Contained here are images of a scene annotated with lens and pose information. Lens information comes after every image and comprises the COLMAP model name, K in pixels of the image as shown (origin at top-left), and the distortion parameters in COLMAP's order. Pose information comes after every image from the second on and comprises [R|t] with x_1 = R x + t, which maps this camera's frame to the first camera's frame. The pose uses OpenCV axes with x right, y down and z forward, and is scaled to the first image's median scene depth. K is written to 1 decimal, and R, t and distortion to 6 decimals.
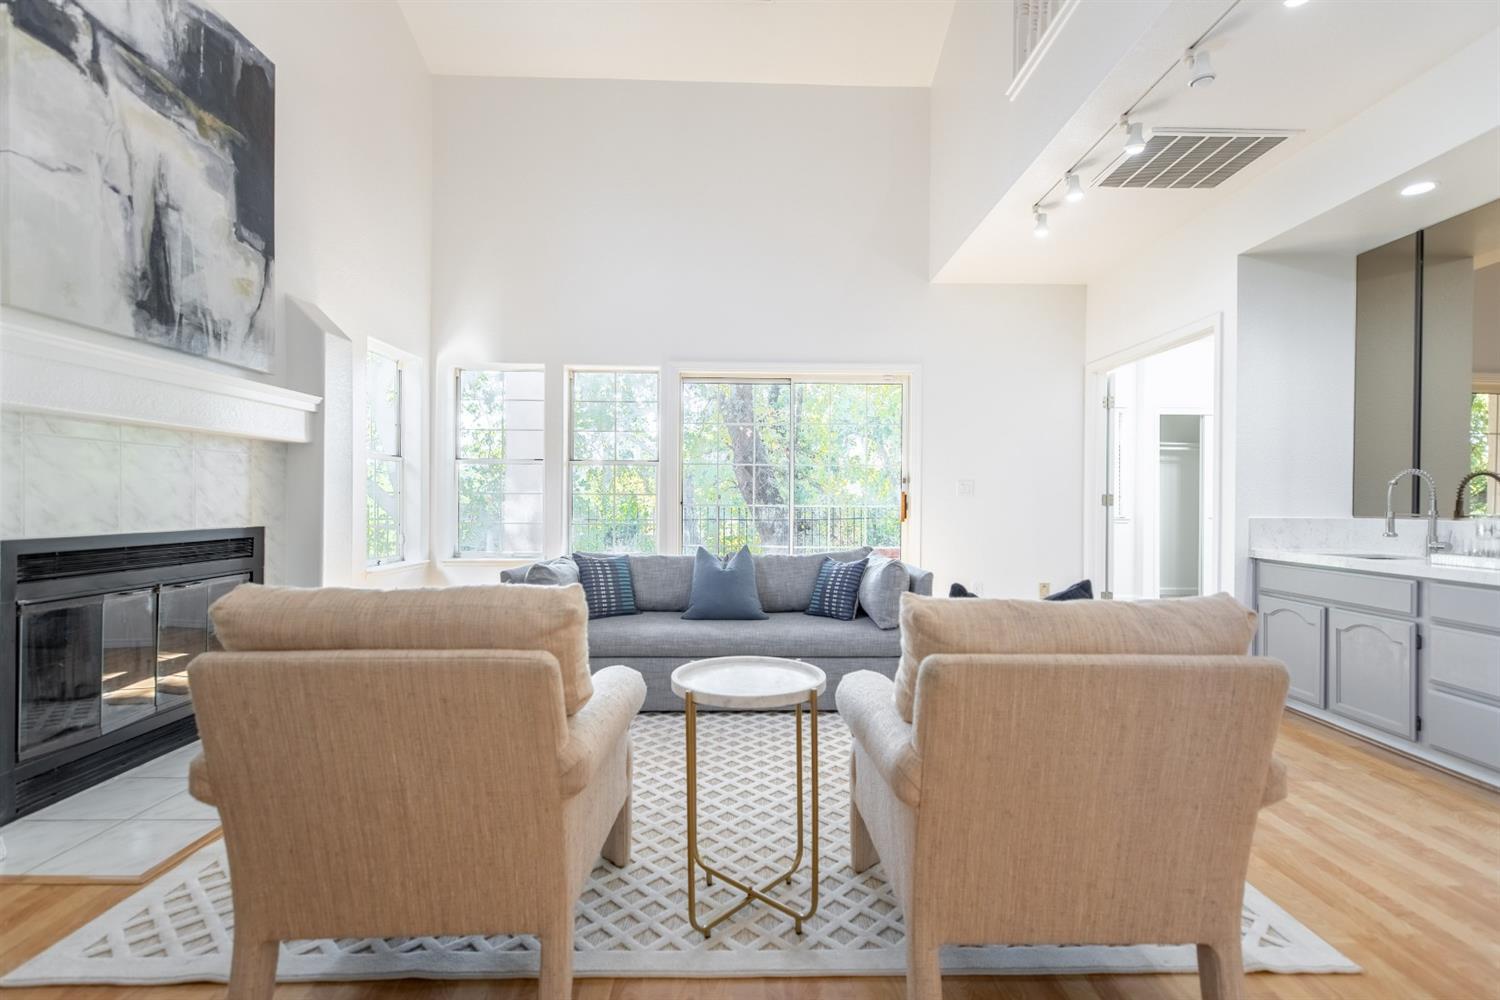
lens RADIAL K [[673.8, 0, 759.8], [0, 673.8, 500.1], [0, 0, 1]] dist [0.008779, -0.001236]
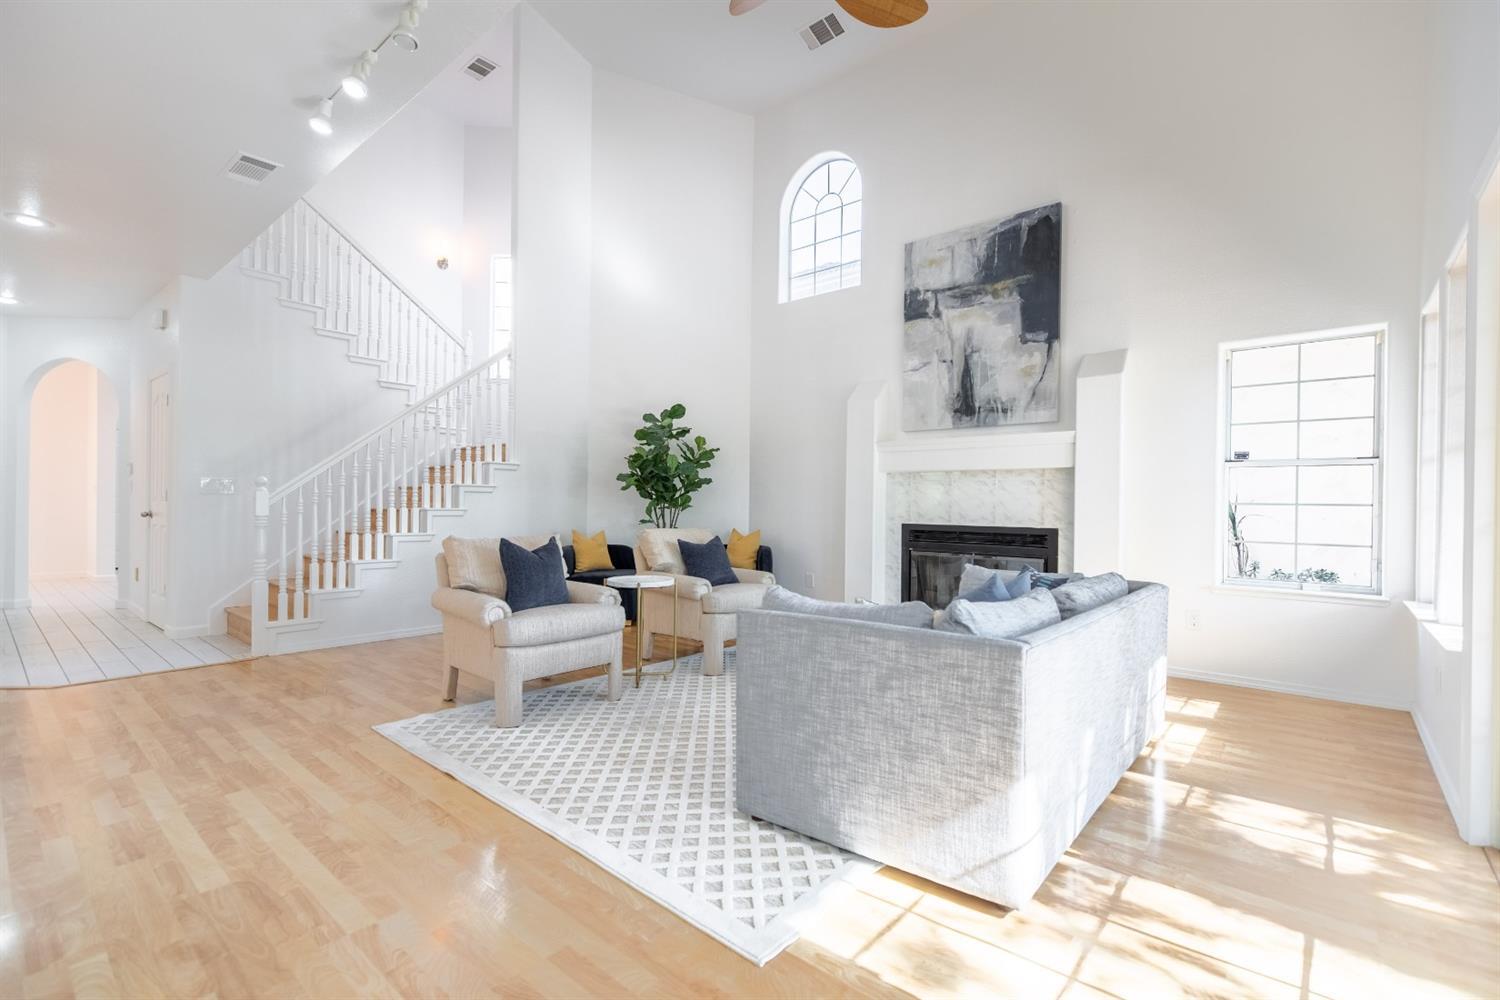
lens RADIAL K [[673.8, 0, 748.5], [0, 673.8, 501.1], [0, 0, 1]] dist [0.008779, -0.001236]
pose [[-0.675046, -0.015653, -0.737610, 0.852926], [-0.015893, 0.999851, -0.006673, 0.001081], [0.737605, 0.007218, -0.675194, 1.675442]]
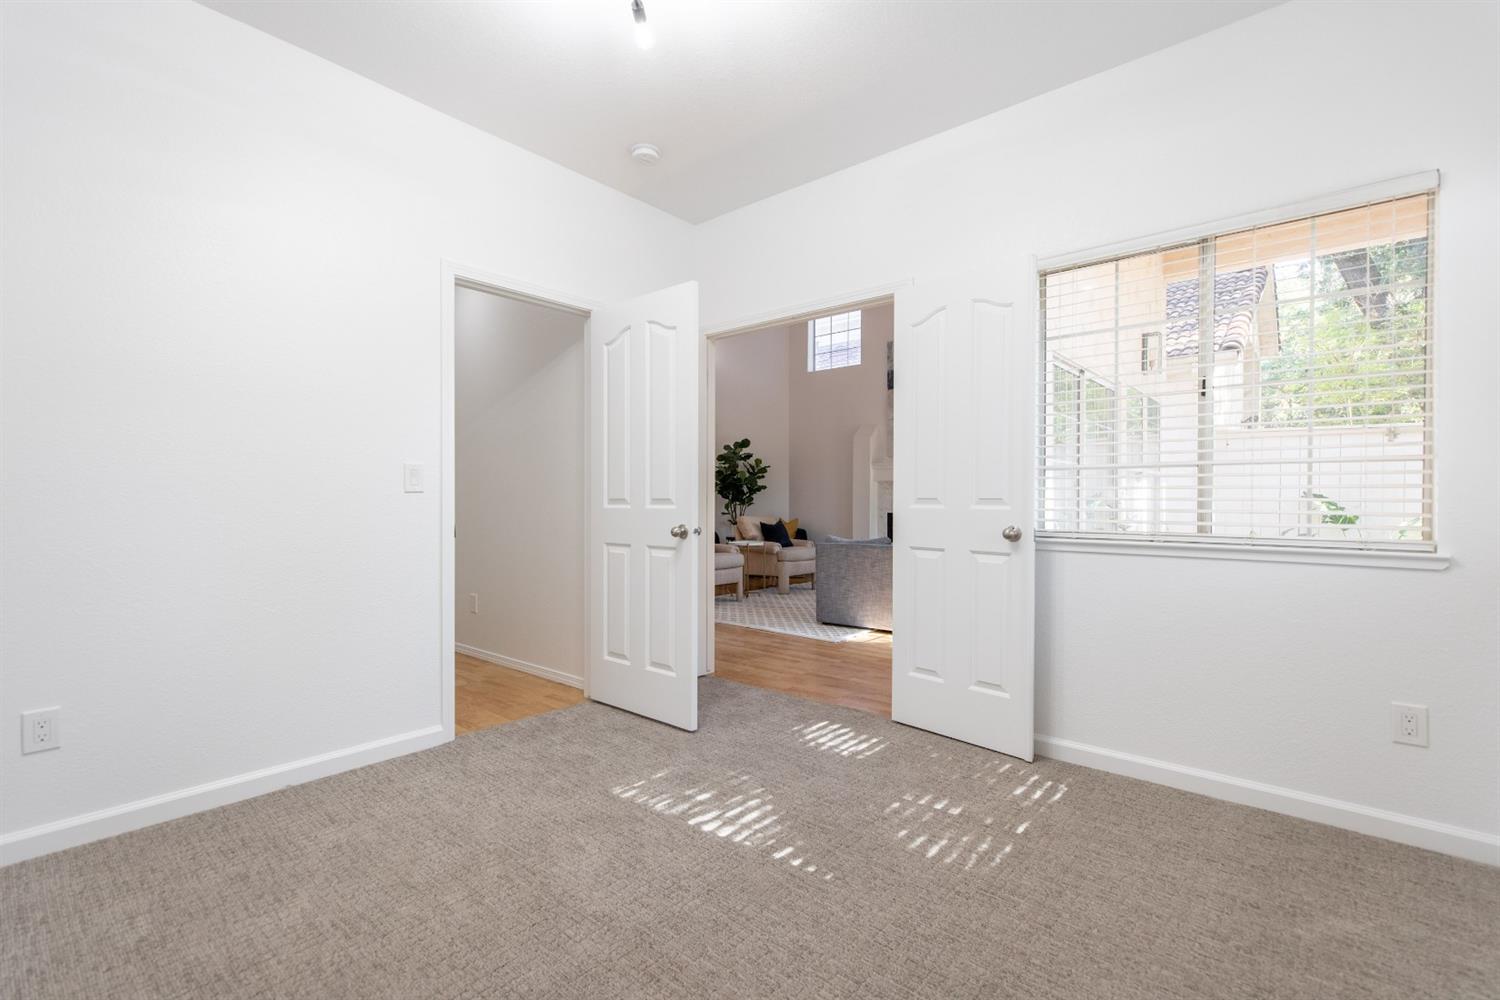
lens RADIAL K [[673.8, 0, 746.1], [0, 673.8, 494.8], [0, 0, 1]] dist [0.008779, -0.001236]
pose [[-0.676194, -0.013917, -0.736592, 2.053119], [-0.005733, 0.999891, -0.013628, 0.009258], [0.736701, -0.004992, -0.676200, 2.436824]]
